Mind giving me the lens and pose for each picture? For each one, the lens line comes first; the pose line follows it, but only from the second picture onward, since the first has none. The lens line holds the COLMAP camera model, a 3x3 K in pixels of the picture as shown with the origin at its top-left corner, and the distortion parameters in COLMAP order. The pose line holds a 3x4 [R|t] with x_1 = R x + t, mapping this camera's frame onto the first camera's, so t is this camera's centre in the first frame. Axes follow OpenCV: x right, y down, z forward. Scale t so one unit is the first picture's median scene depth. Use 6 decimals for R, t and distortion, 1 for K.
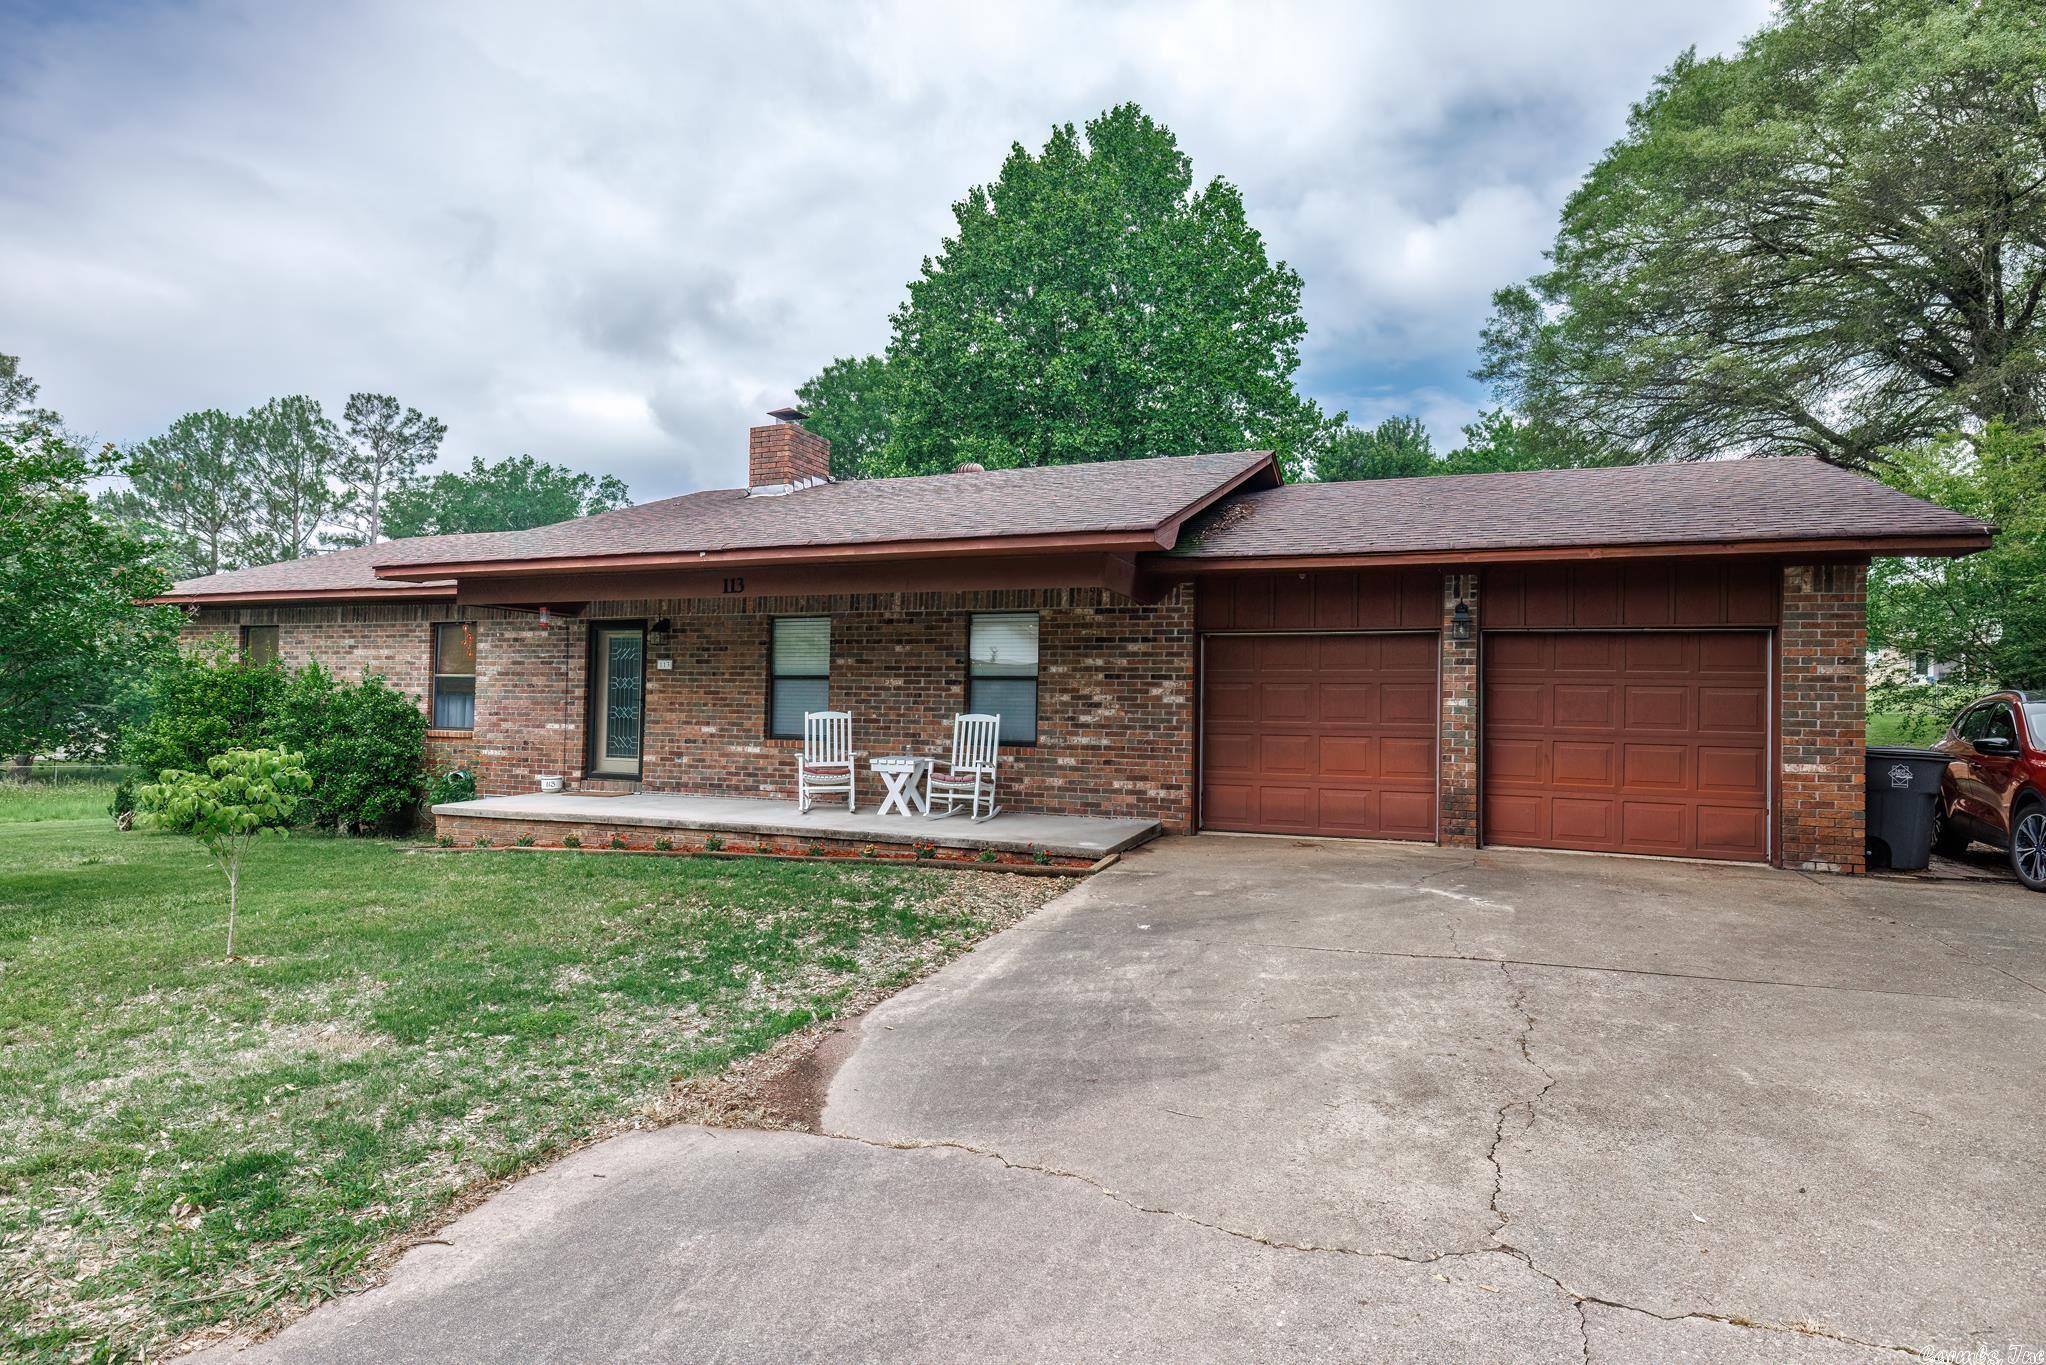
lens RADIAL K [[1133.4, 0, 1021.7], [0, 1133.4, 689.3], [0, 0, 1]] dist [0.003475, -0.003143]
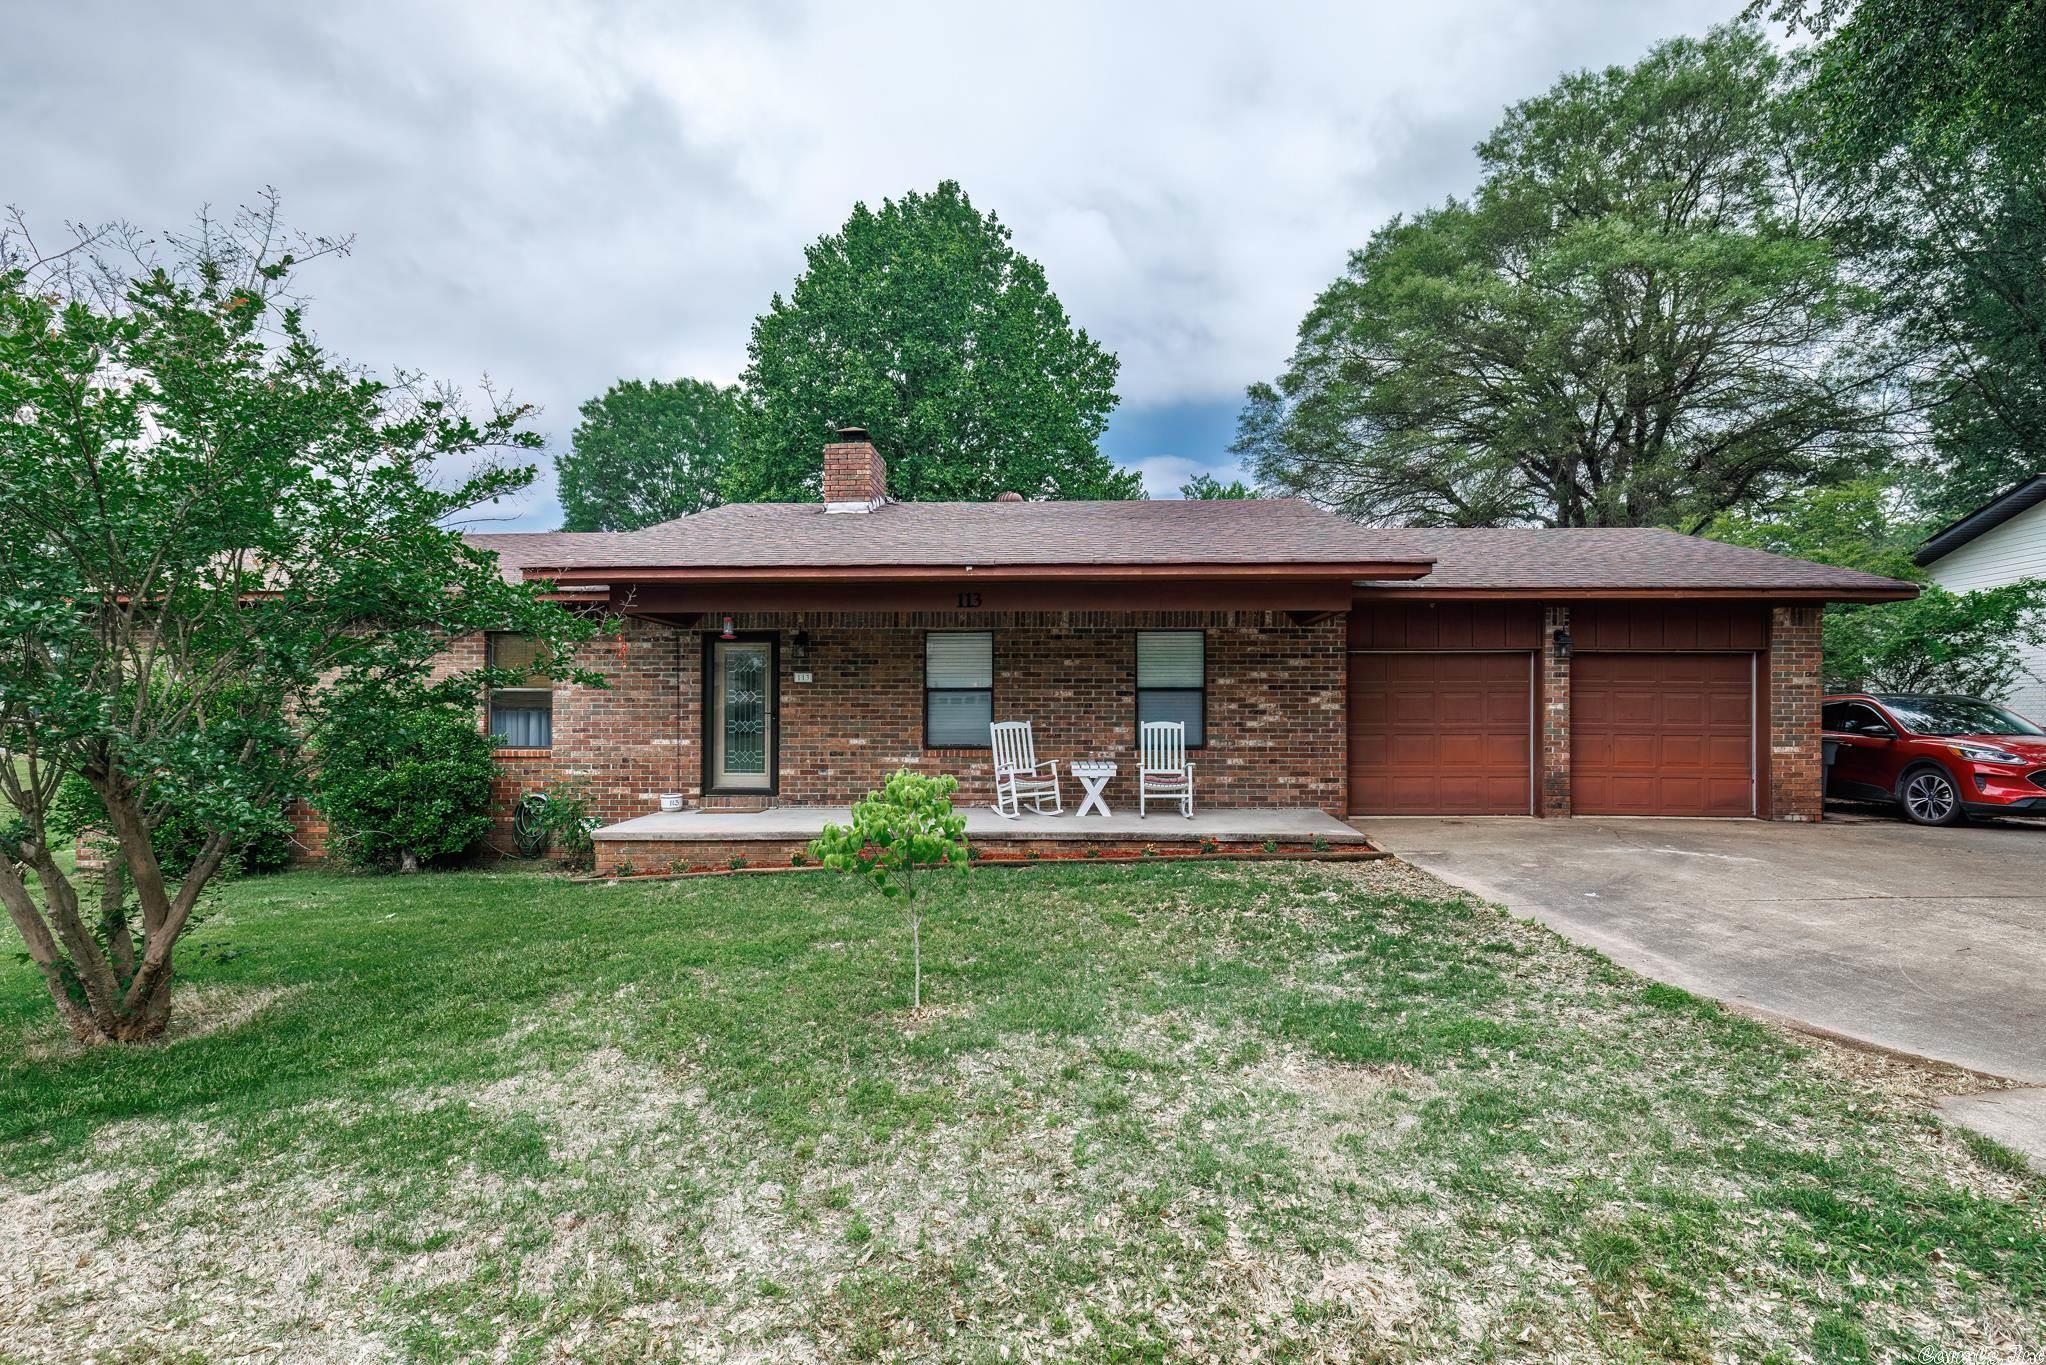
lens RADIAL K [[969.5, 0, 1011.7], [0, 969.5, 726.6], [0, 0, 1]] dist [0.001411, -0.000160]
pose [[0.935152, -0.017950, 0.353793, -0.491125], [0.008216, 0.999546, 0.028995, -0.002145], [-0.354153, -0.024207, 0.934874, 0.153600]]
